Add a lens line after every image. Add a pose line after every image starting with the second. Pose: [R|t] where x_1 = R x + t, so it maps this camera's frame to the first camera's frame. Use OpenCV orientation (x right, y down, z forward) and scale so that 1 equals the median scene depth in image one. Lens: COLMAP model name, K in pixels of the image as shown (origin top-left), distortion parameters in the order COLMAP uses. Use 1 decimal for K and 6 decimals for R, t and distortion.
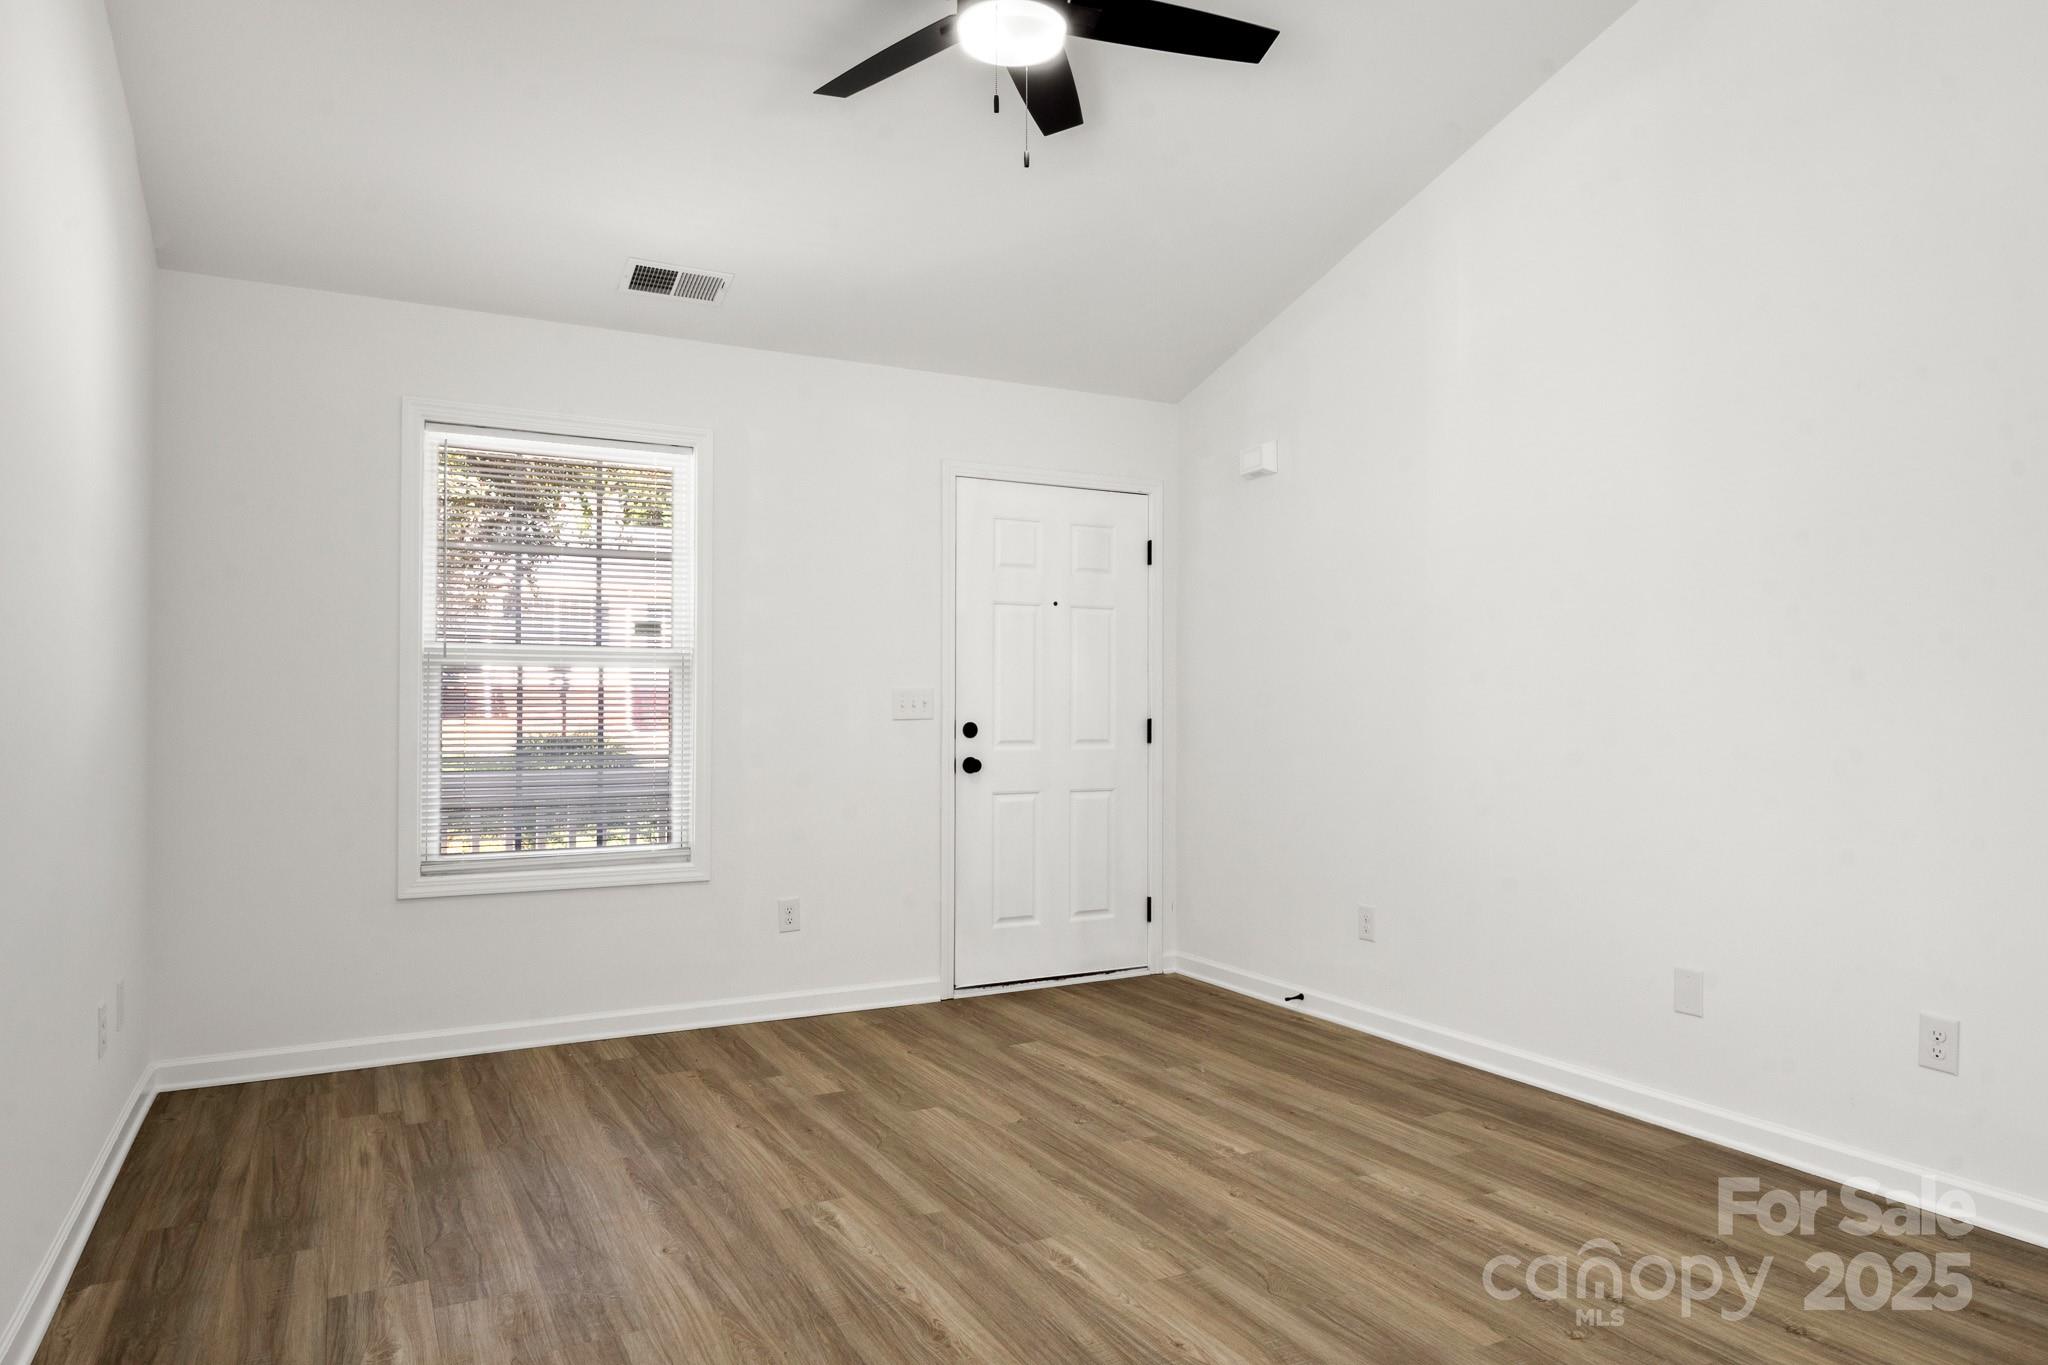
lens RADIAL K [[1299.3, 0, 1020.9], [0, 1299.3, 690.1], [0, 0, 1]] dist [0.002267, -0.002408]
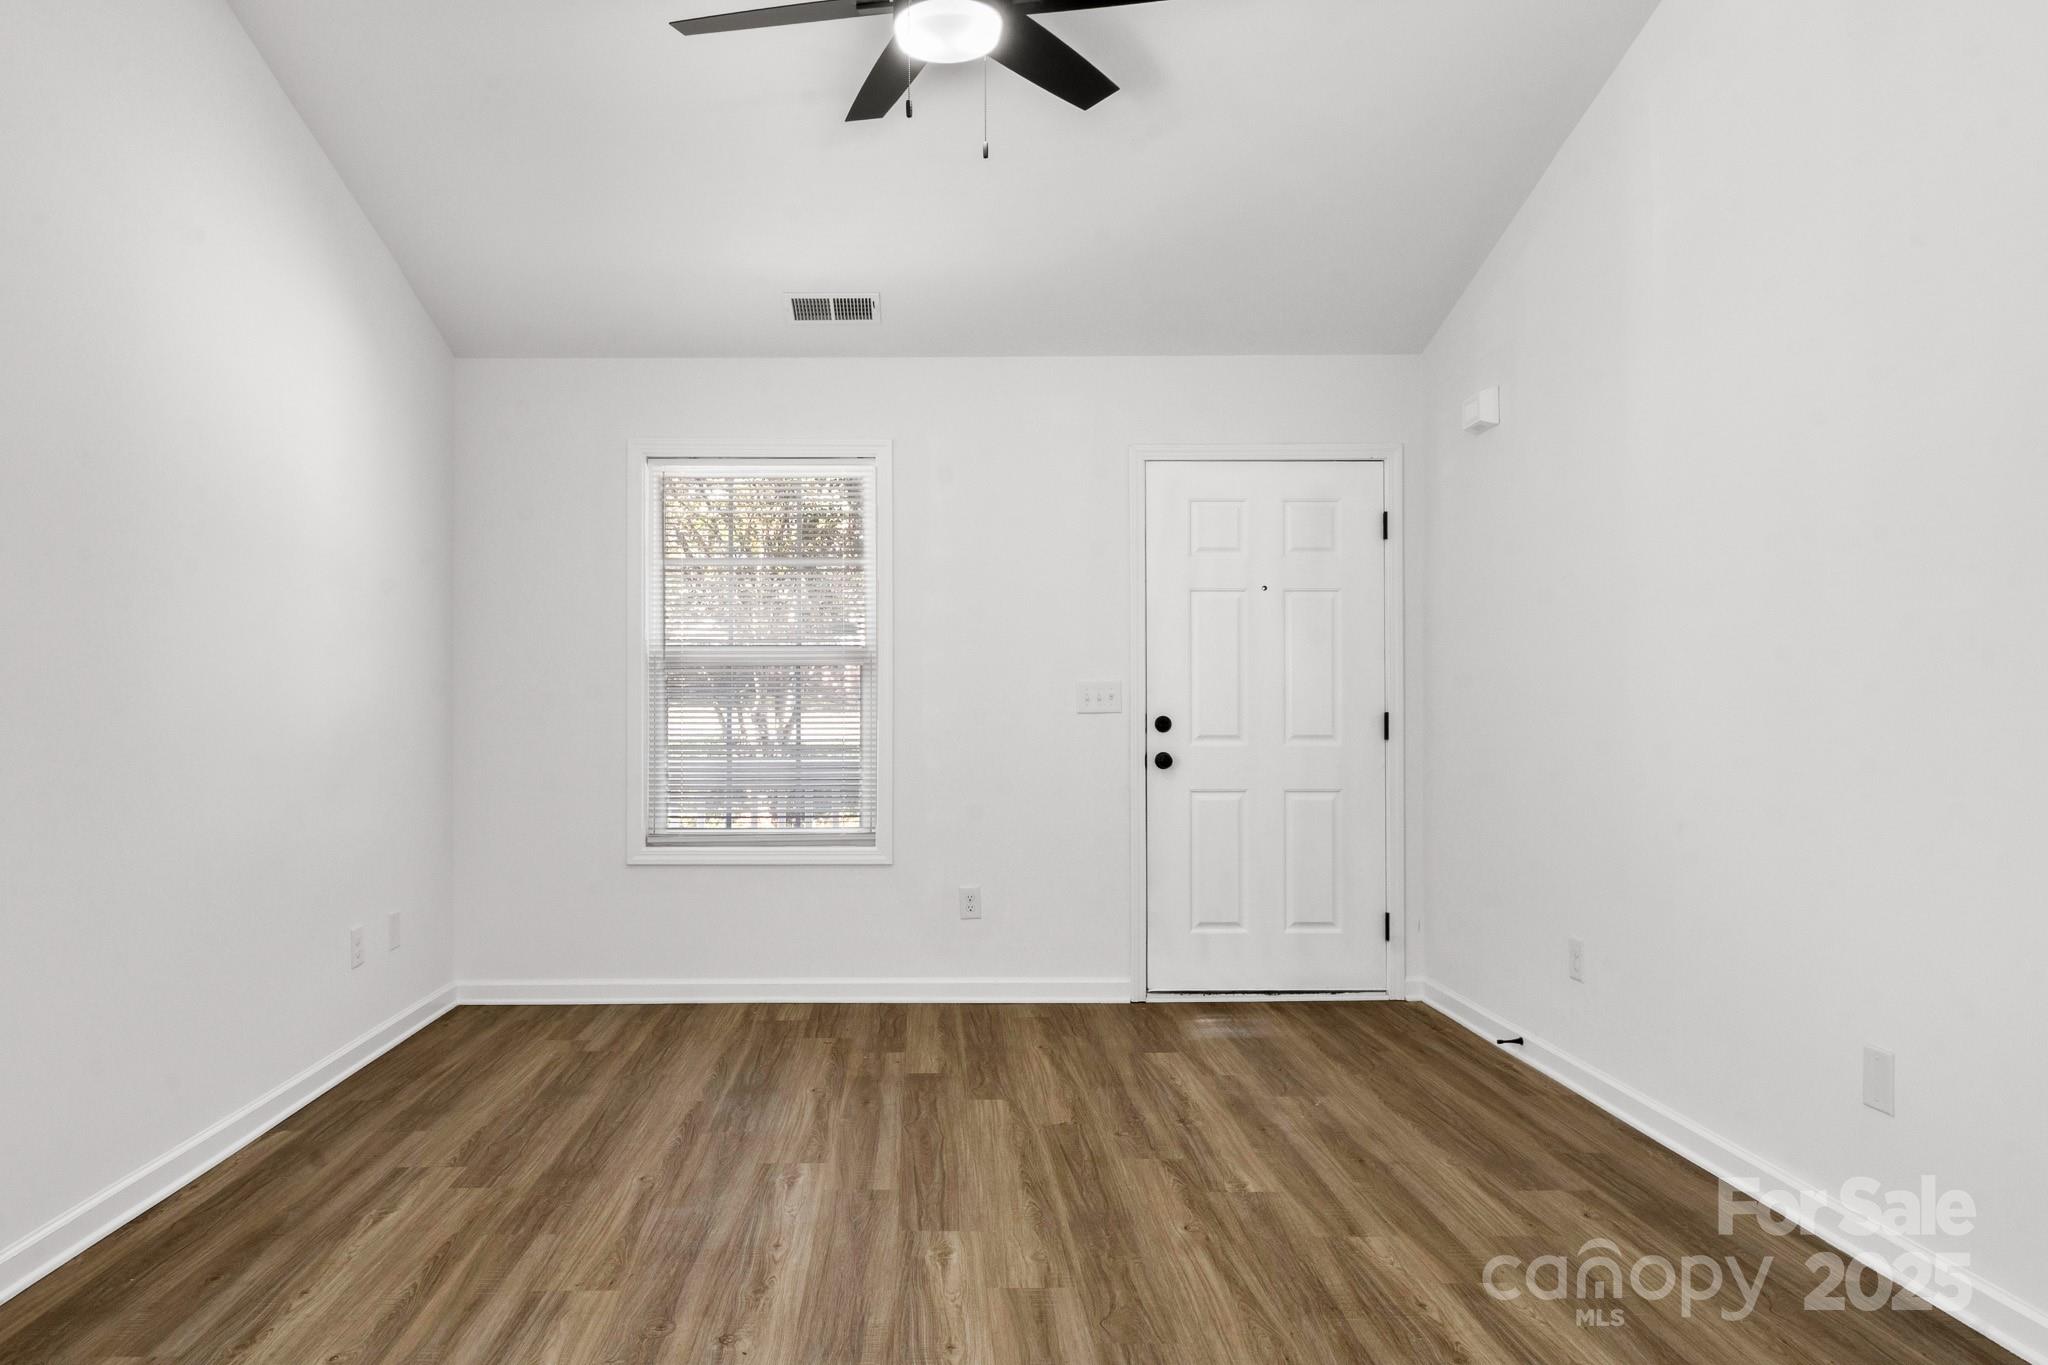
lens RADIAL K [[1377.6, 0, 1024.0], [0, 1377.6, 682.5], [0, 0, 1]] dist [0.002187, -0.000697]
pose [[0.881027, -0.008843, -0.472983, 0.425150], [0.009449, 0.999955, -0.001095, 0.000215], [0.472971, -0.003505, 0.881071, 0.066928]]
